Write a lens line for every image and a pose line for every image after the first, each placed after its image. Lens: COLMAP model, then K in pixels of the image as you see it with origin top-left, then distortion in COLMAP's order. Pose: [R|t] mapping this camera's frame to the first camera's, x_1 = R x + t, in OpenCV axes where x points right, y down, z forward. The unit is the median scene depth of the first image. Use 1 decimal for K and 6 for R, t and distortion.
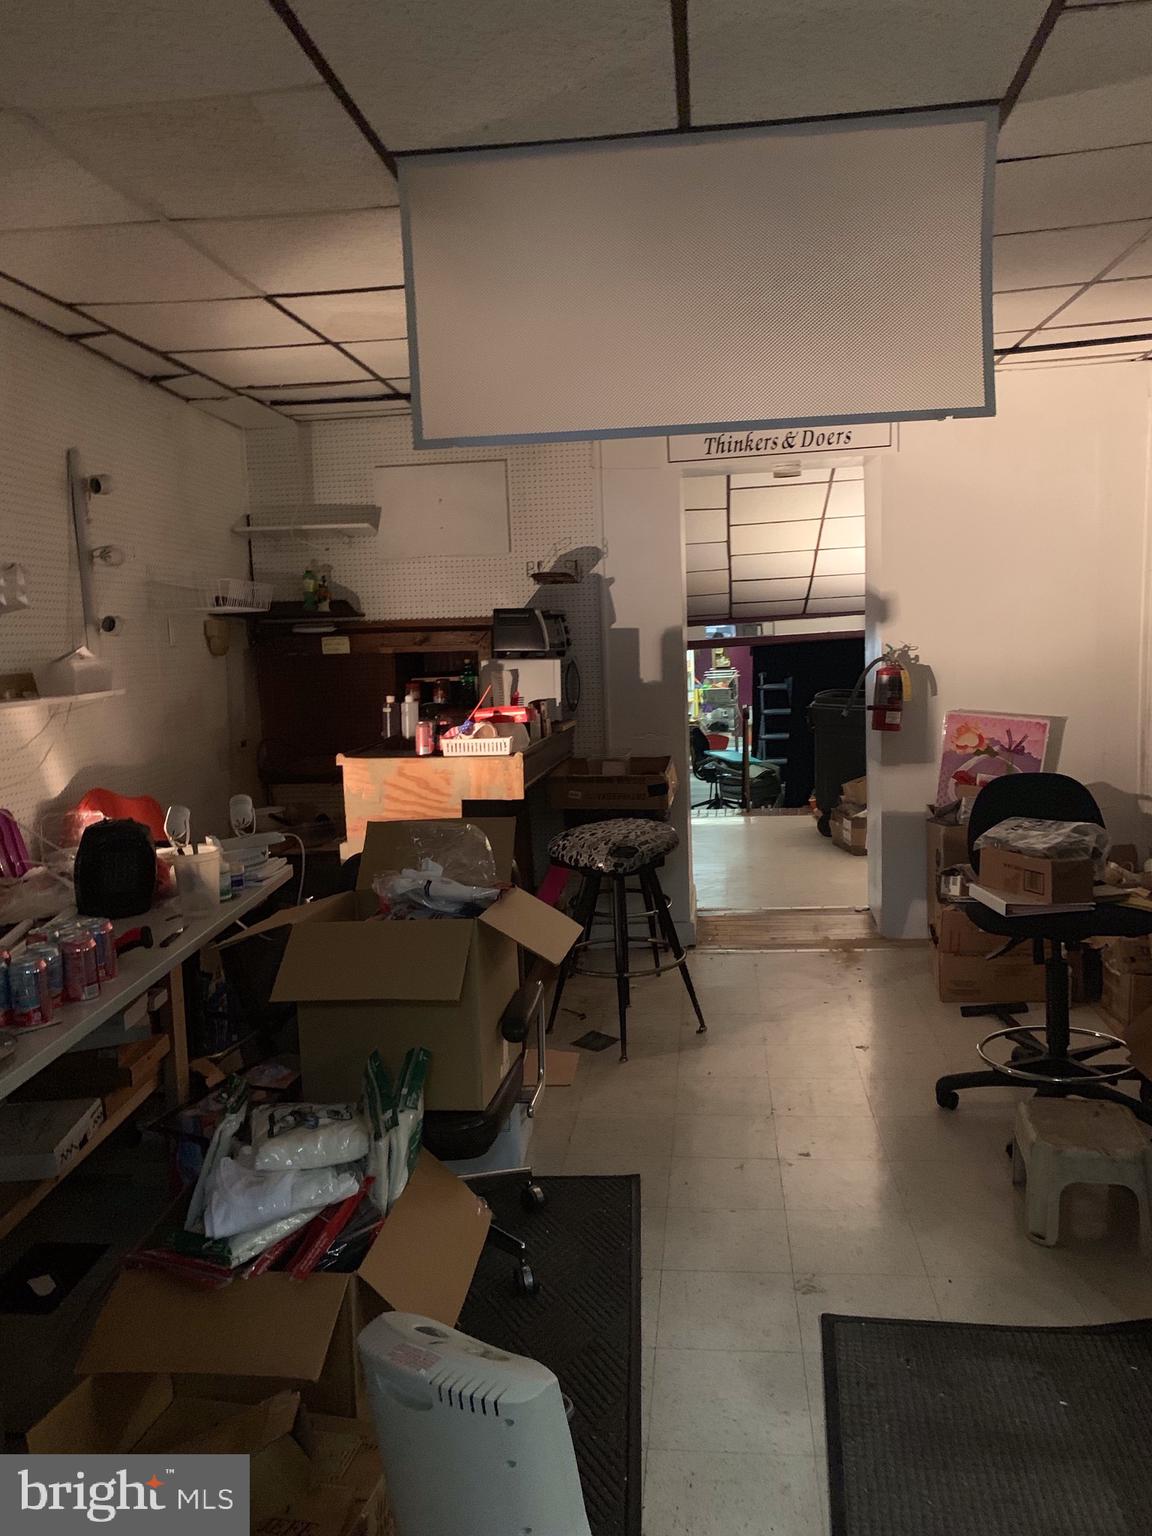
lens RADIAL K [[1177.4, 0, 580.5], [0, 1177.4, 770.0], [0, 0, 1]] dist [0.050630, 0.000430]
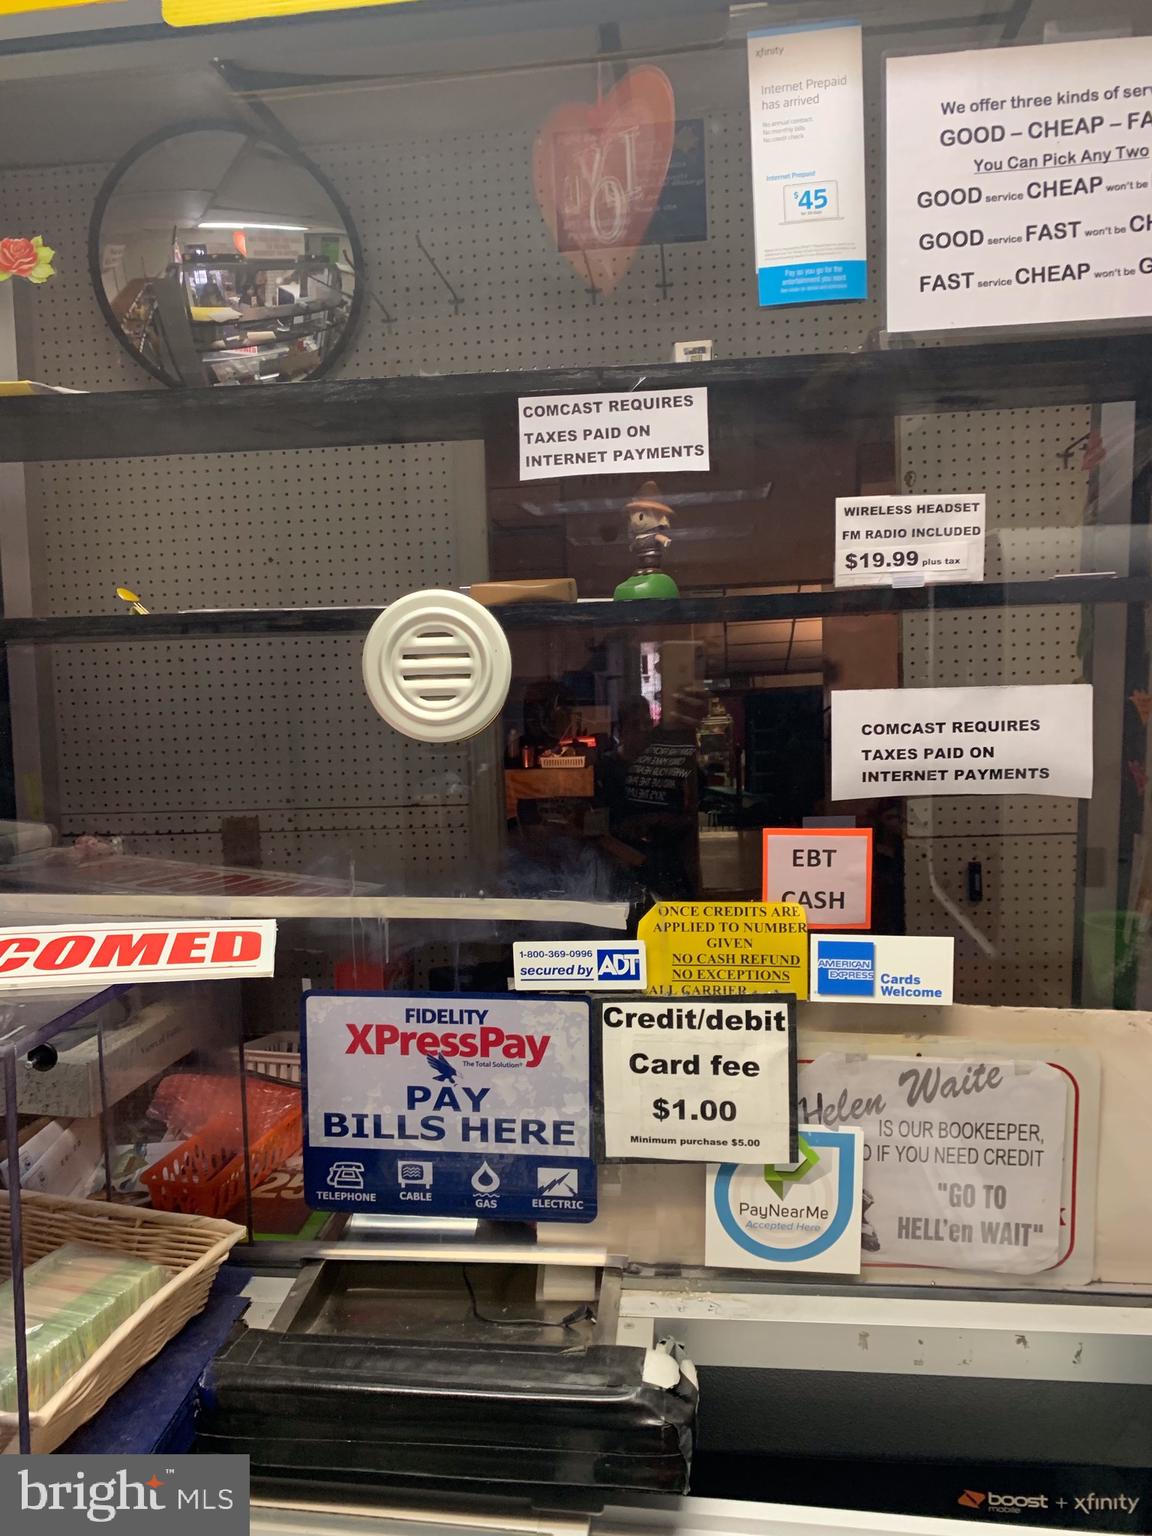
lens RADIAL K [[1177.4, 0, 571.6], [0, 1177.4, 767.0], [0, 0, 1]] dist [0.050630, 0.000430]
pose [[0.999995, -0.001600, -0.002739, -0.057017], [0.001477, 0.999008, -0.044509, 0.043066], [0.002807, 0.044504, 0.999005, -0.421501]]
